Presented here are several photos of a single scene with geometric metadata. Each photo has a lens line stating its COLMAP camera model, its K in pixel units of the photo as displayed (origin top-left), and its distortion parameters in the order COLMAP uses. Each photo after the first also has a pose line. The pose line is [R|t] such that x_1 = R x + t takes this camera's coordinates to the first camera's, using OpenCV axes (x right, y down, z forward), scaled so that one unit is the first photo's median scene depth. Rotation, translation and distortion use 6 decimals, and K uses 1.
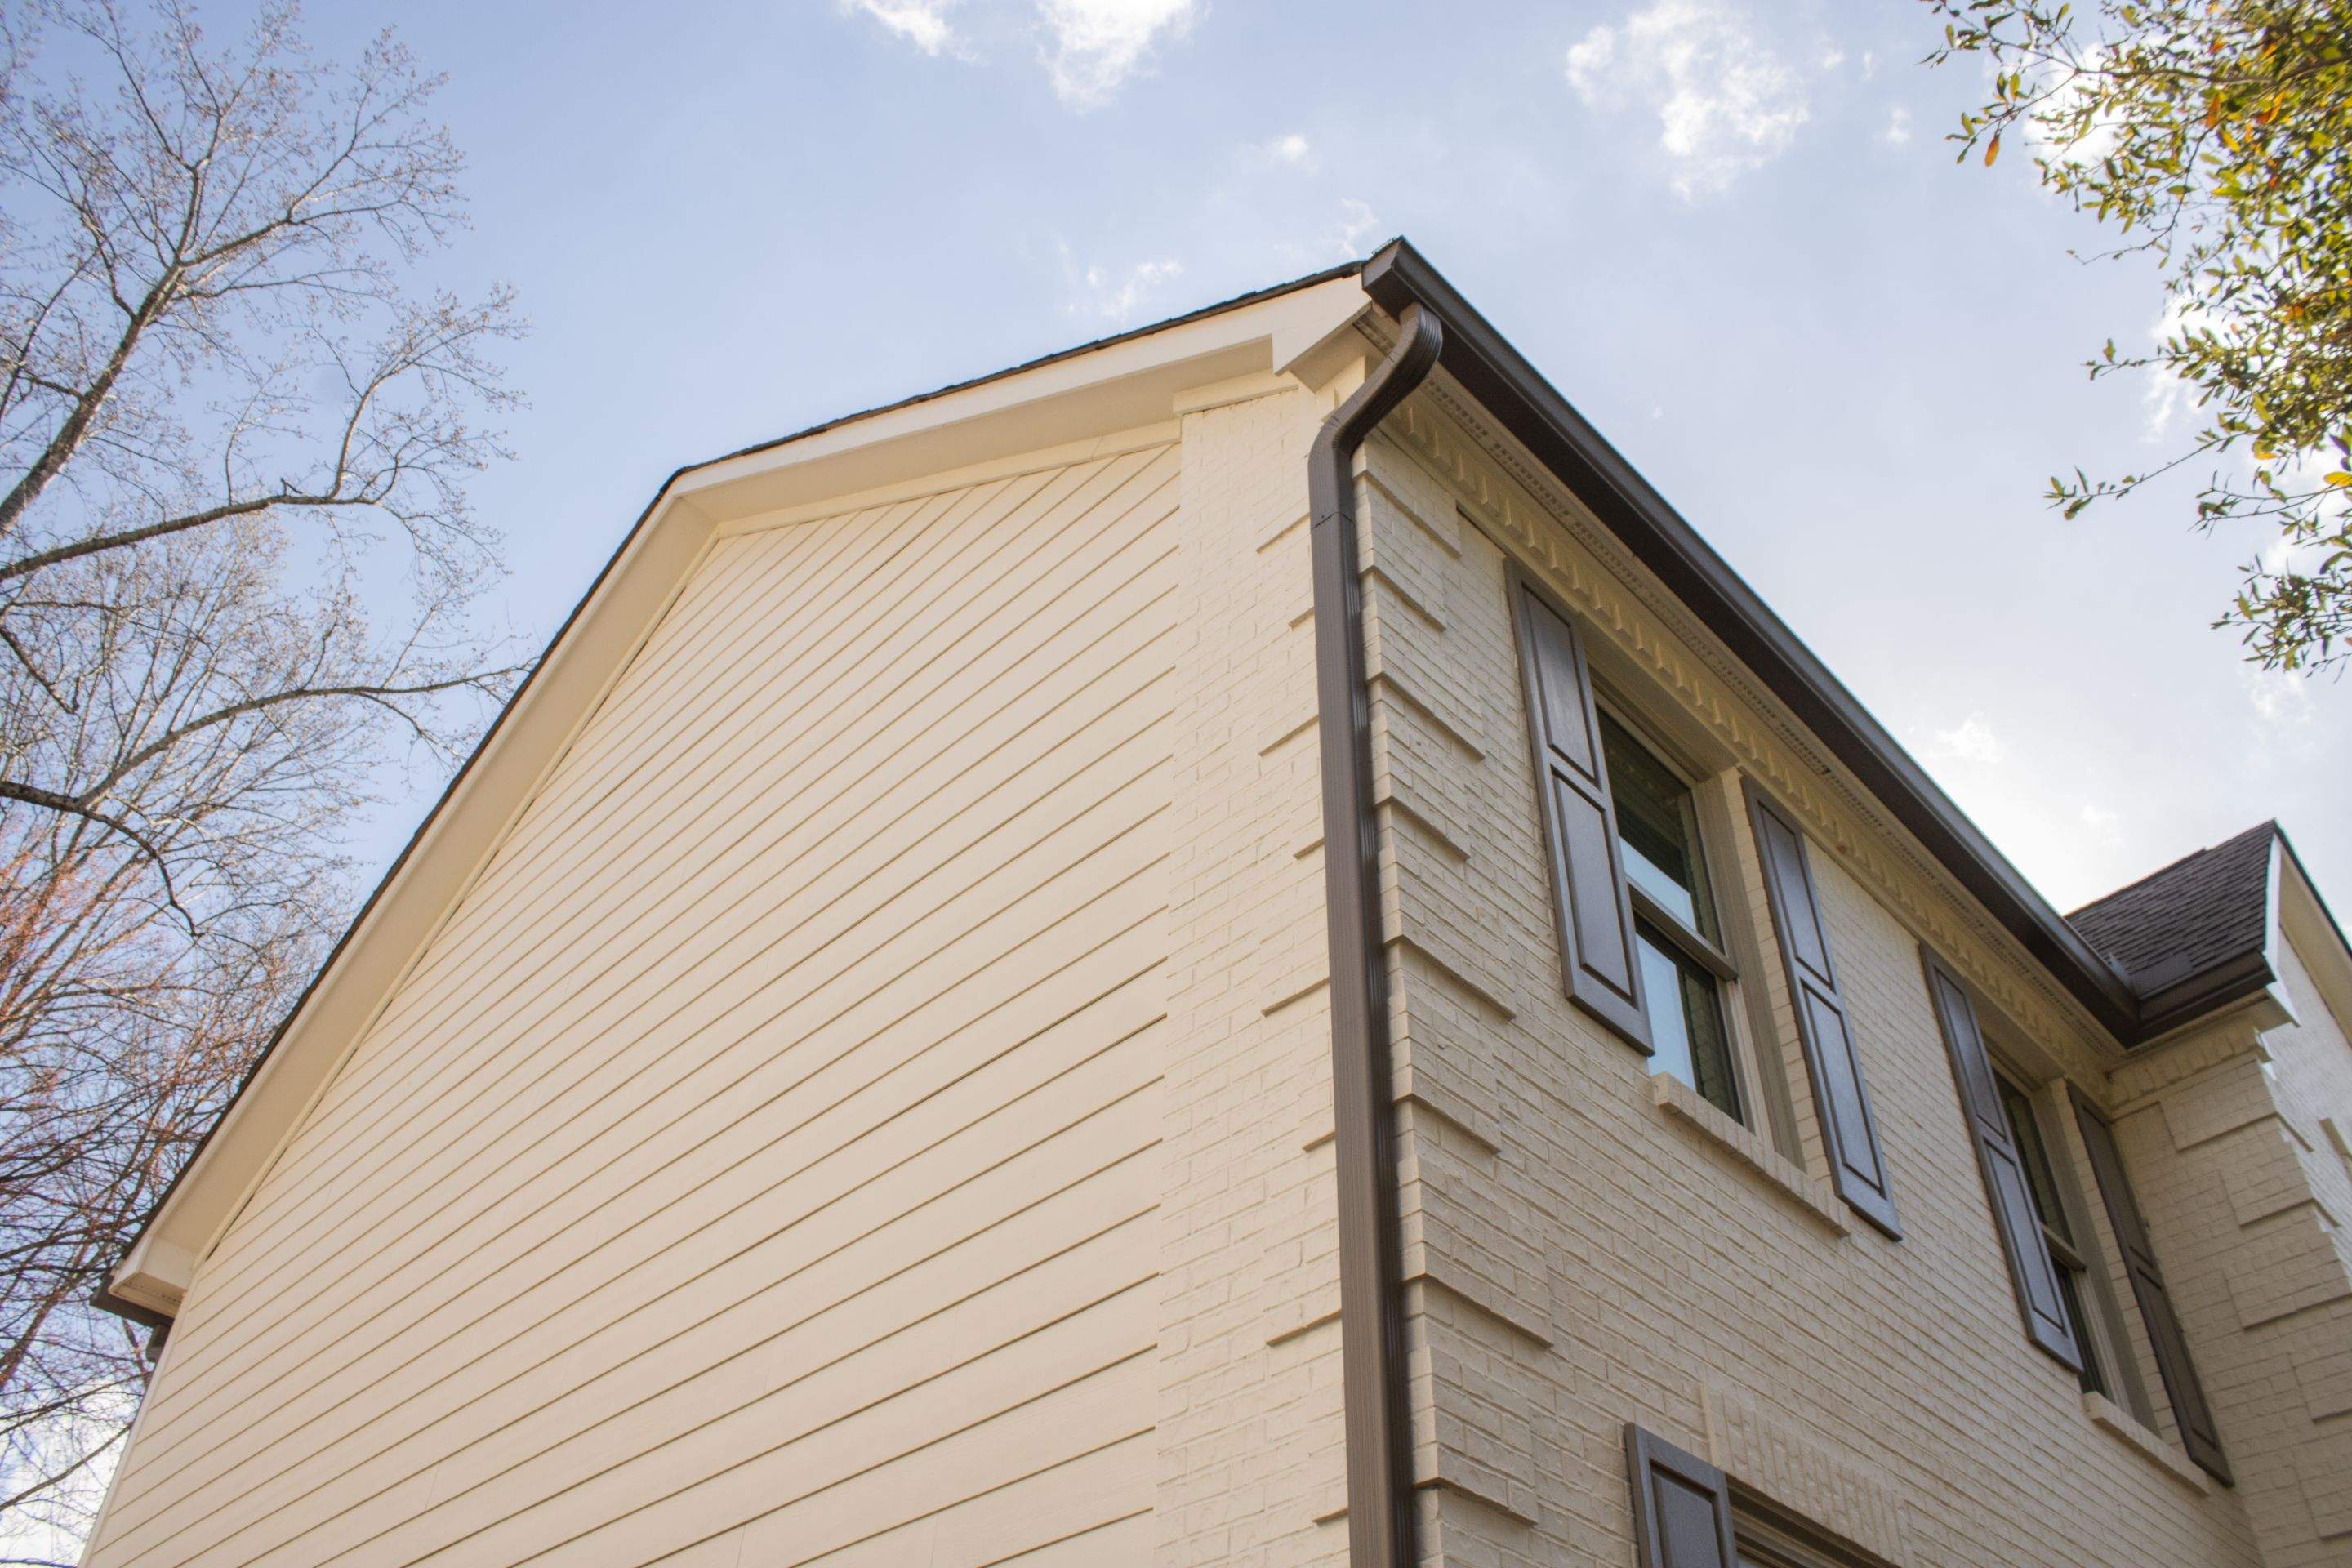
lens RADIAL K [[1936.1, 0, 1176.0], [0, 1936.1, 784.0], [0, 0, 1]] dist [-0.145922, 0.120199]
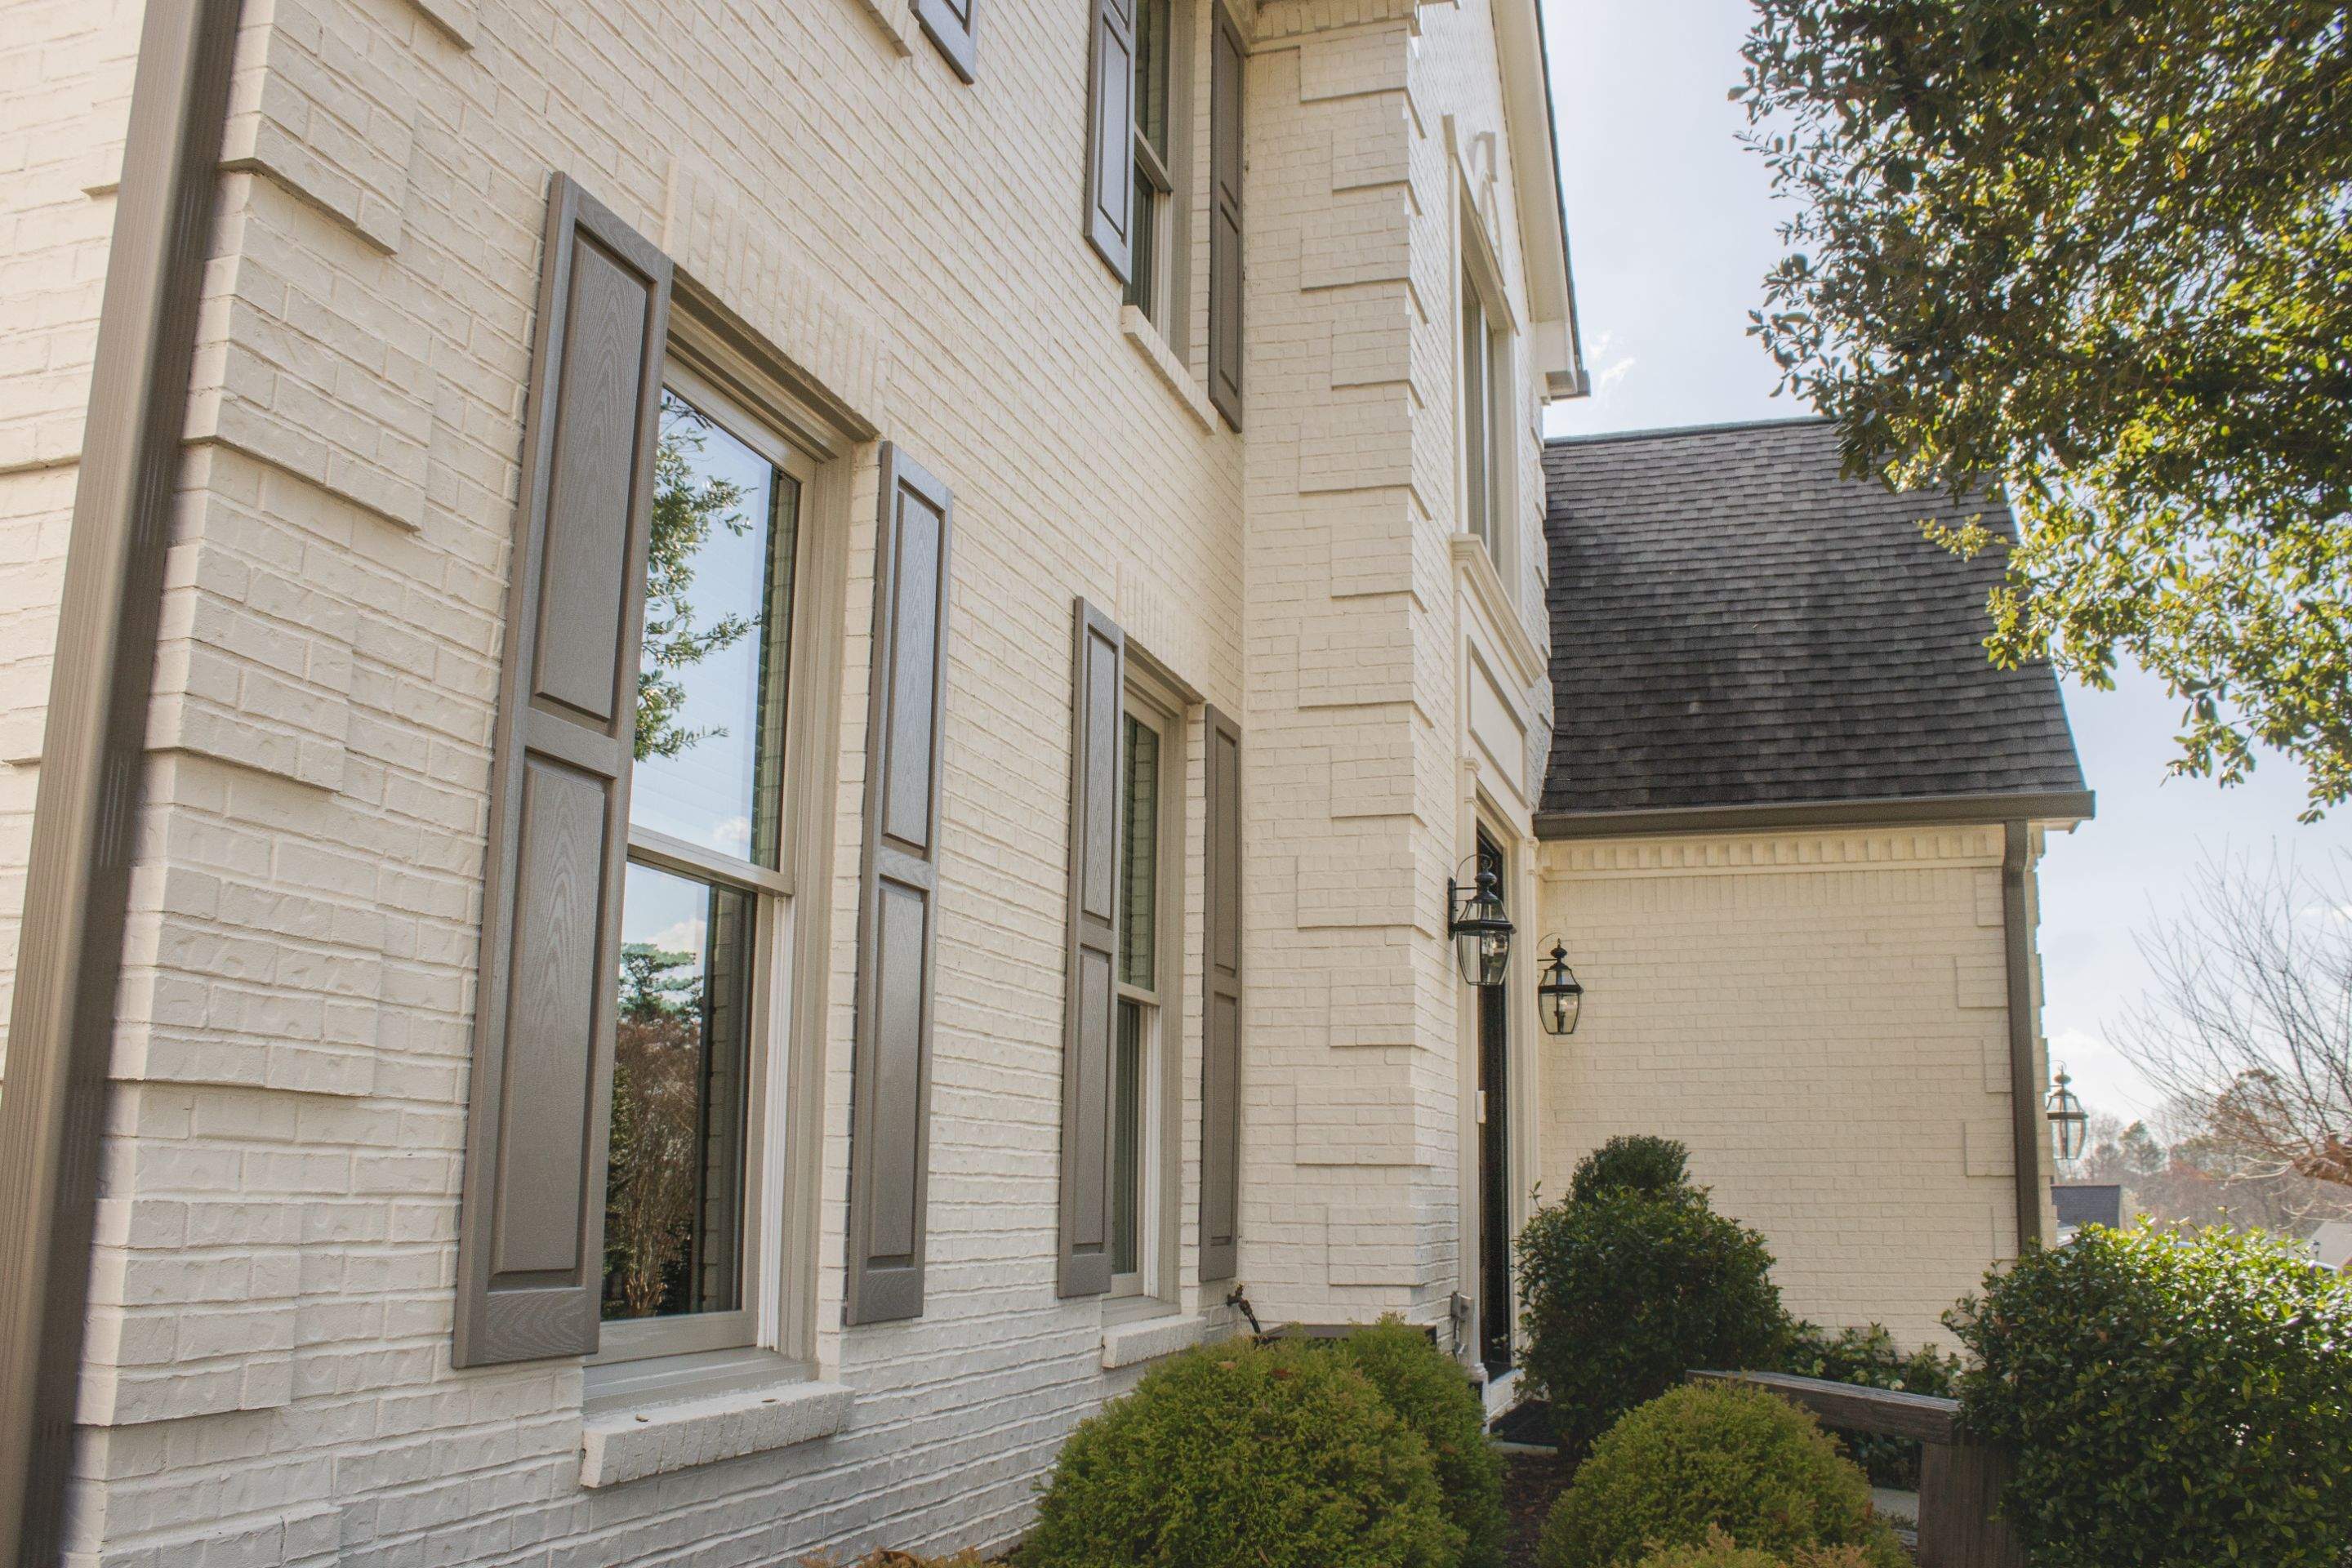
lens RADIAL K [[1936.1, 0, 1176.0], [0, 1936.1, 784.0], [0, 0, 1]] dist [-0.145922, 0.120199]
pose [[0.894056, 0.086070, 0.439609, 0.124546], [-0.302715, 0.839464, 0.451291, 0.099730], [-0.330193, -0.536556, 0.776583, 0.132195]]
